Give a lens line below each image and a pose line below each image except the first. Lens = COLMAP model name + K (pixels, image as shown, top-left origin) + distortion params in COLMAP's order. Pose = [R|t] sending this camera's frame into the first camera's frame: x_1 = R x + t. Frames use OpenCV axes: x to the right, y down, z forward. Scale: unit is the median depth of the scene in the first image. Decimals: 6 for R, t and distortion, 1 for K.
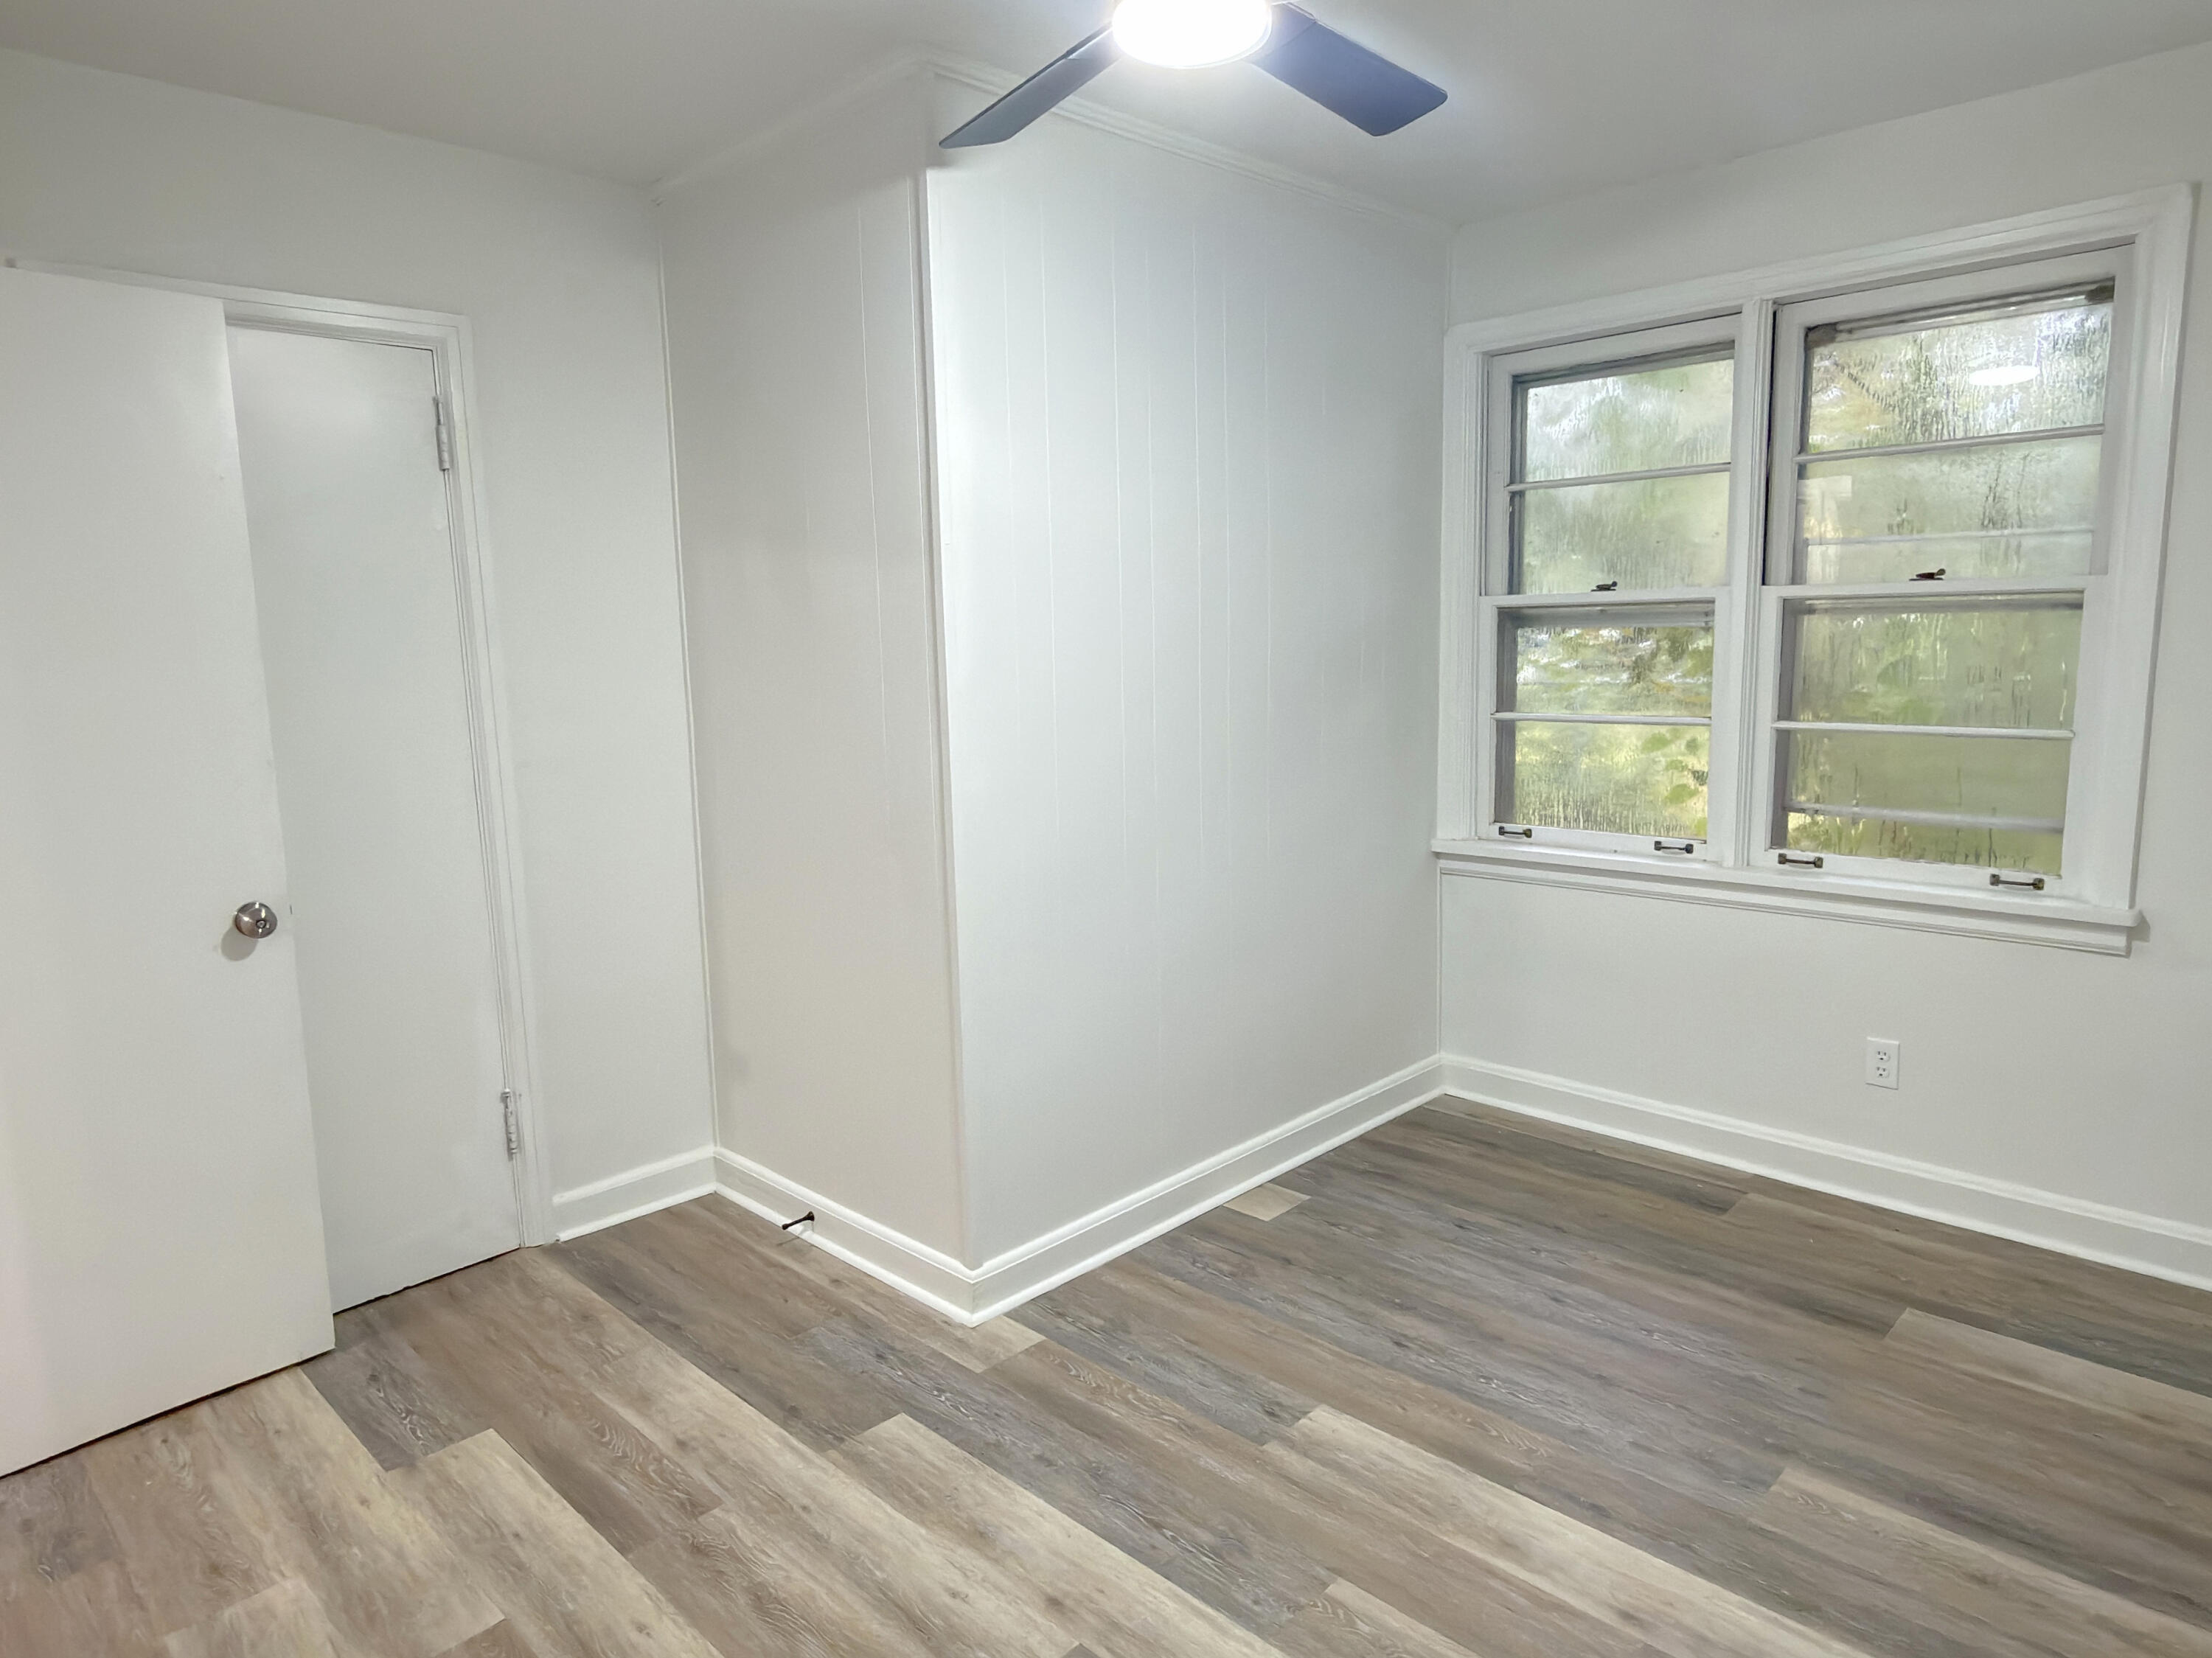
lens RADIAL K [[1359.0, 0, 1106.0], [0, 1359.0, 829.0], [0, 0, 1]] dist [0.000701, -0.000535]
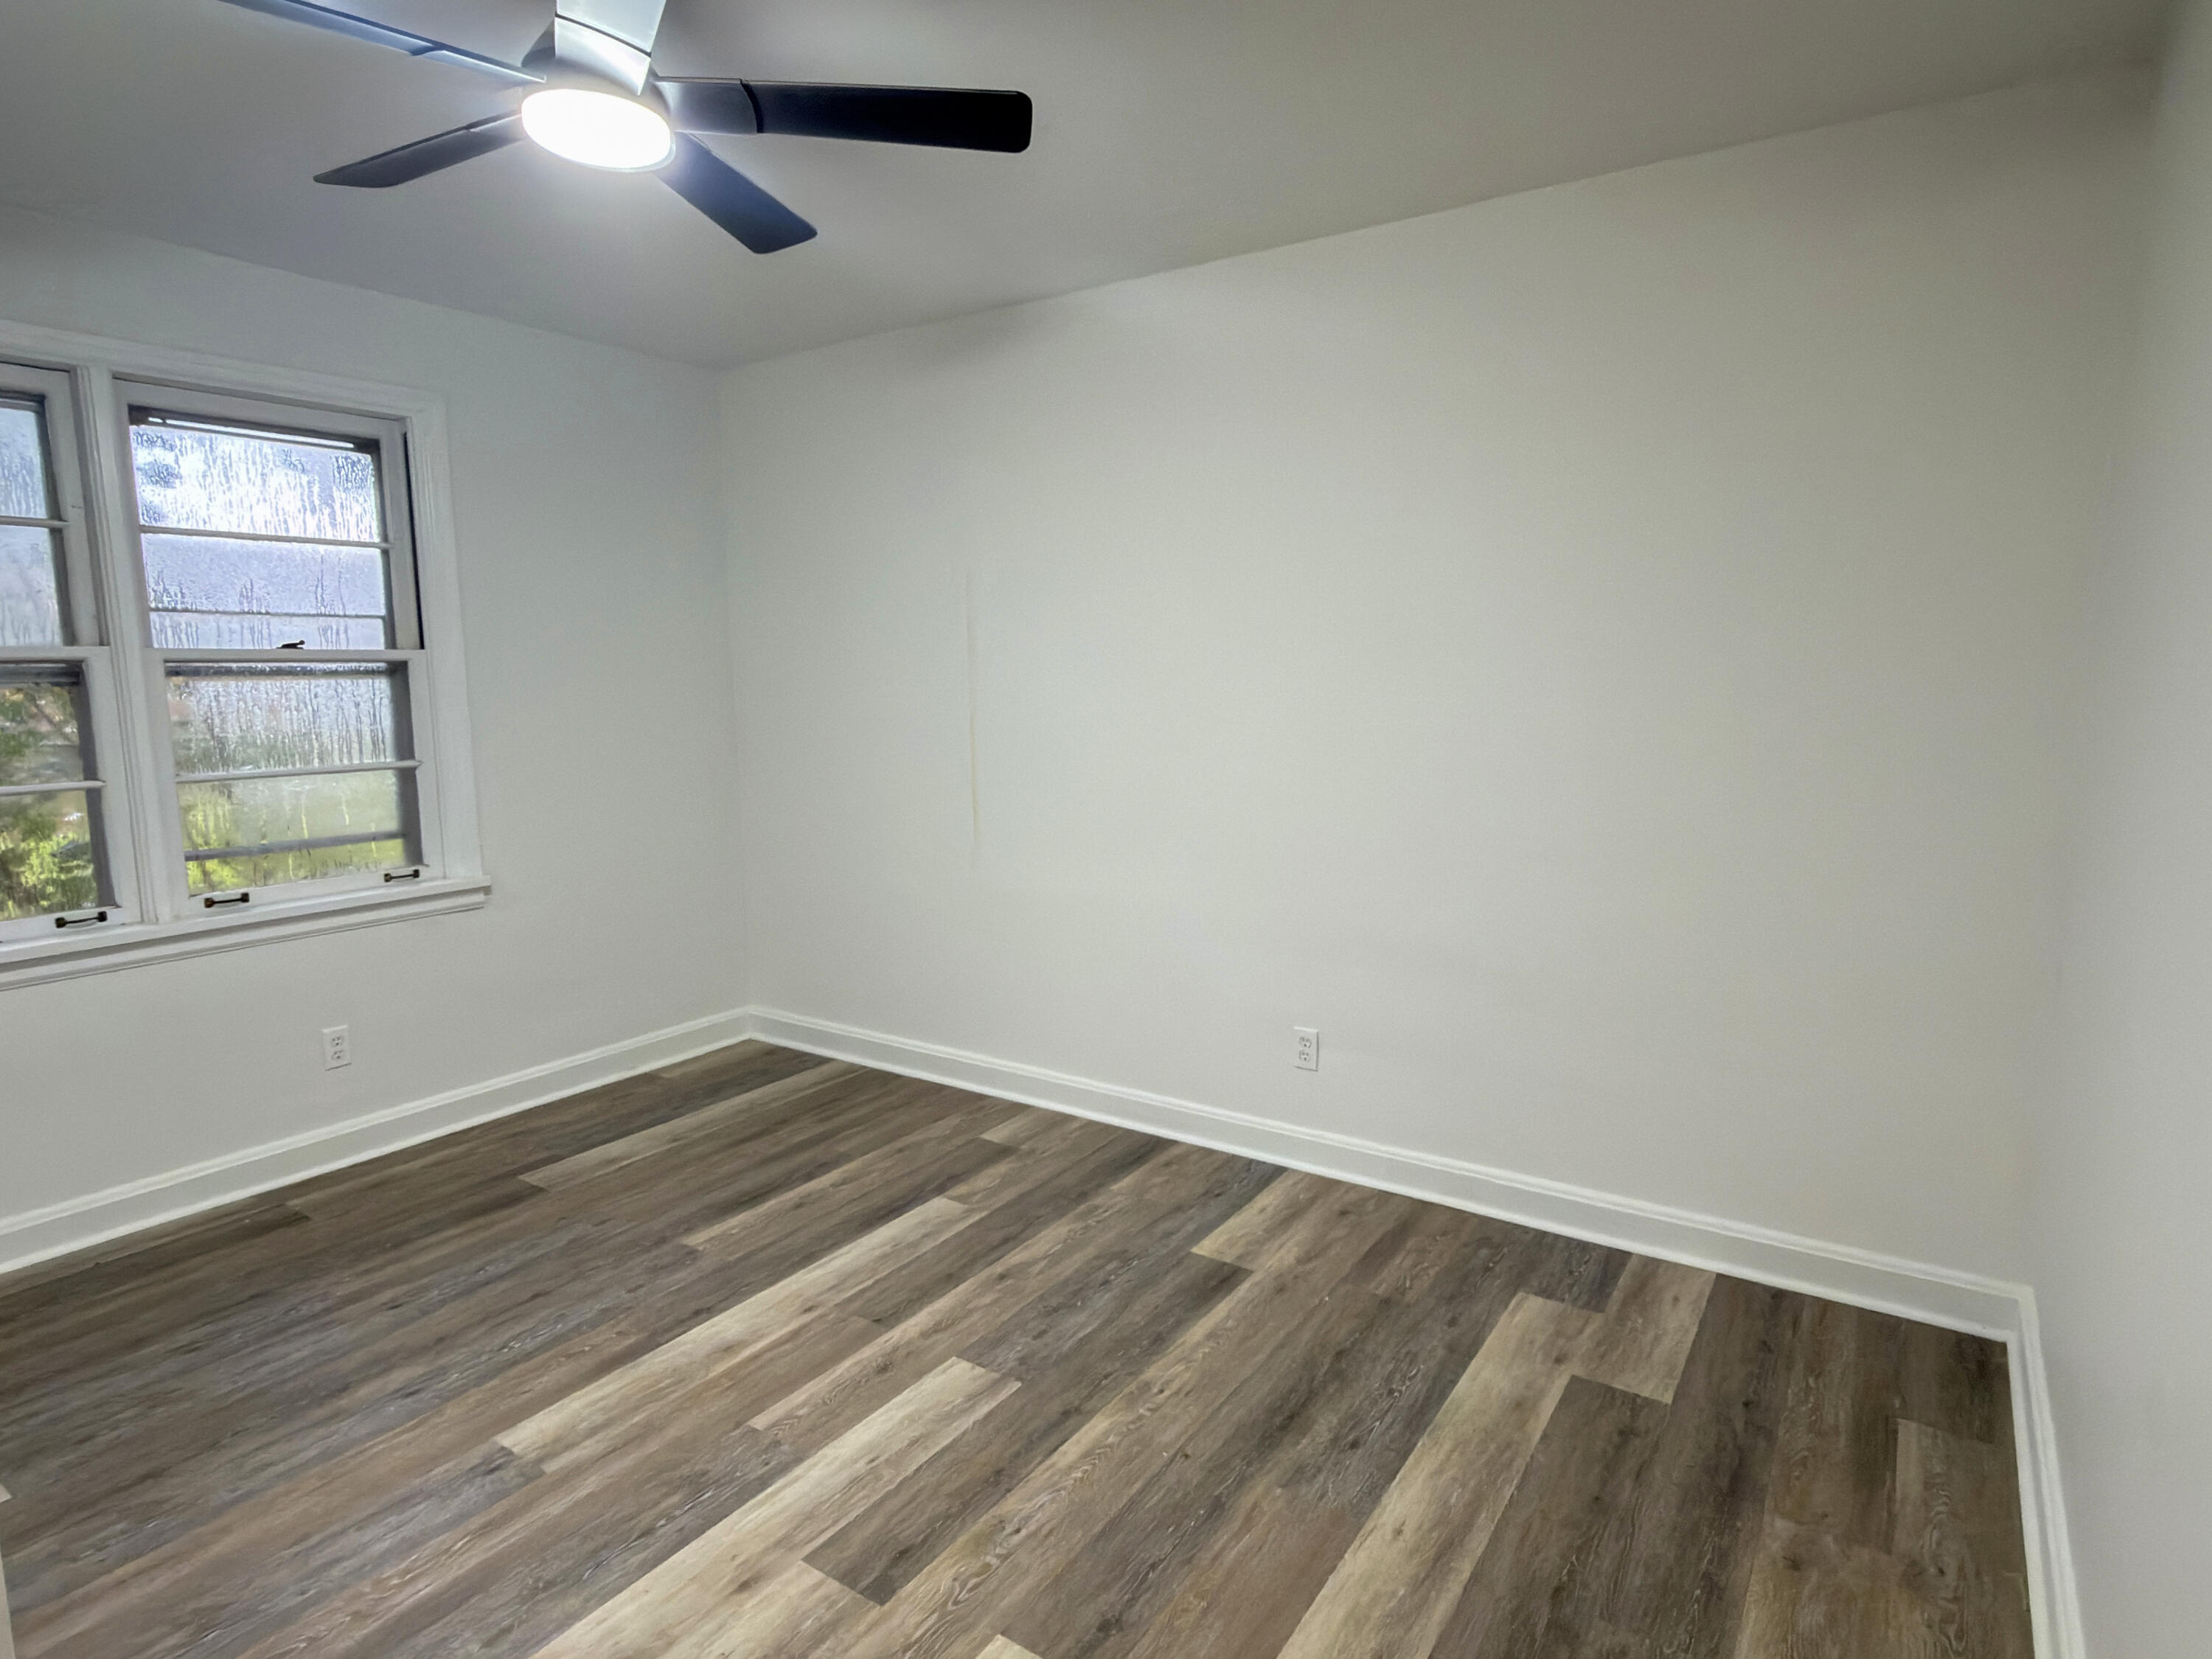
lens RADIAL K [[1226.6, 0, 1106.0], [0, 1226.6, 829.5], [0, 0, 1]] dist [-0.001396, -0.001560]
pose [[-0.184801, -0.105288, 0.977120, -0.708830], [0.159680, 0.977816, 0.135563, -0.065160], [-0.969717, 0.181079, -0.163889, 0.576575]]
